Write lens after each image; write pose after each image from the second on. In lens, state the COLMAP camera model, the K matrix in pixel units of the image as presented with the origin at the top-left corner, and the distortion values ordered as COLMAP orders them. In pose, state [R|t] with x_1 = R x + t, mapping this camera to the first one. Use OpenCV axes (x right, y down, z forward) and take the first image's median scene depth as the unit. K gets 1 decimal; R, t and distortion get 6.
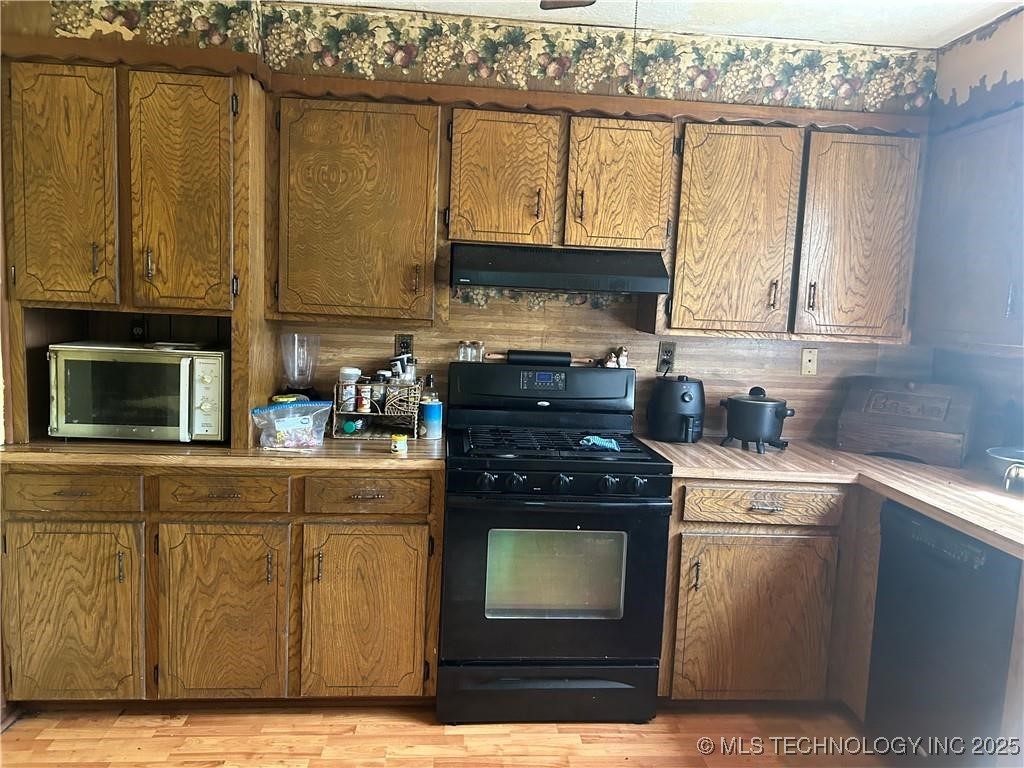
lens RADIAL K [[792.5, 0, 508.8], [0, 792.5, 389.8], [0, 0, 1]] dist [0.080630, -0.065397]
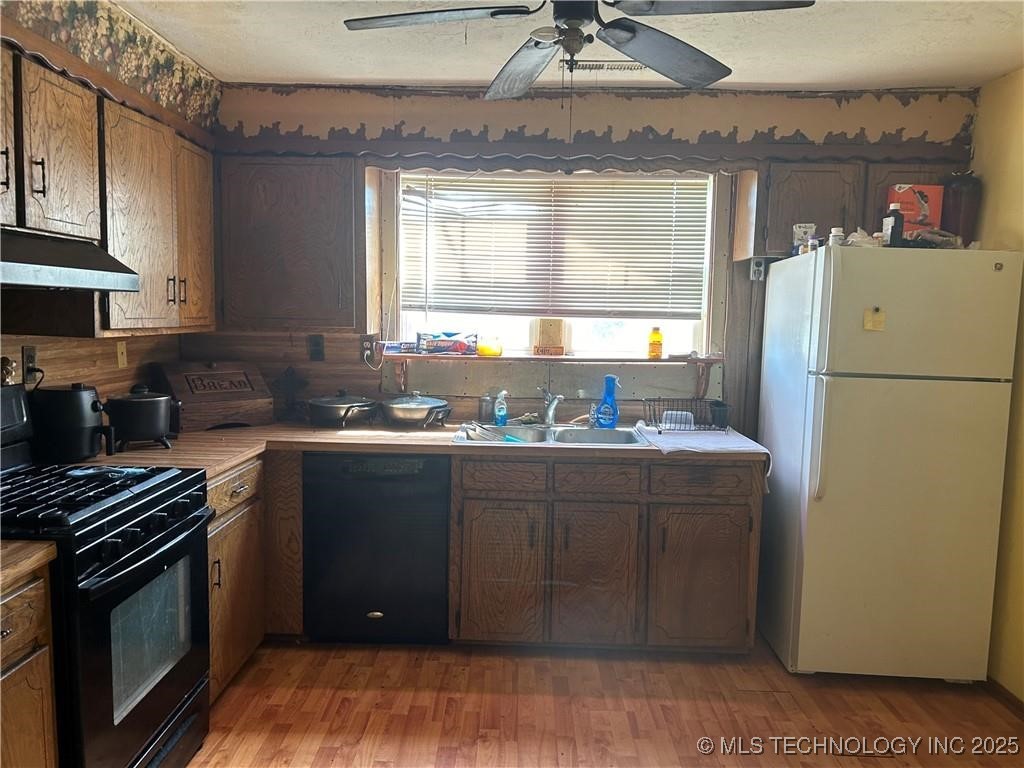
lens RADIAL K [[787.7, 0, 508.1], [0, 787.7, 396.6], [0, 0, 1]] dist [0.127375, -0.157039]
pose [[0.100088, -0.148939, 0.983768, -0.682450], [0.098262, 0.985379, 0.139186, -0.090737], [-0.990115, 0.082736, 0.113260, 0.501075]]
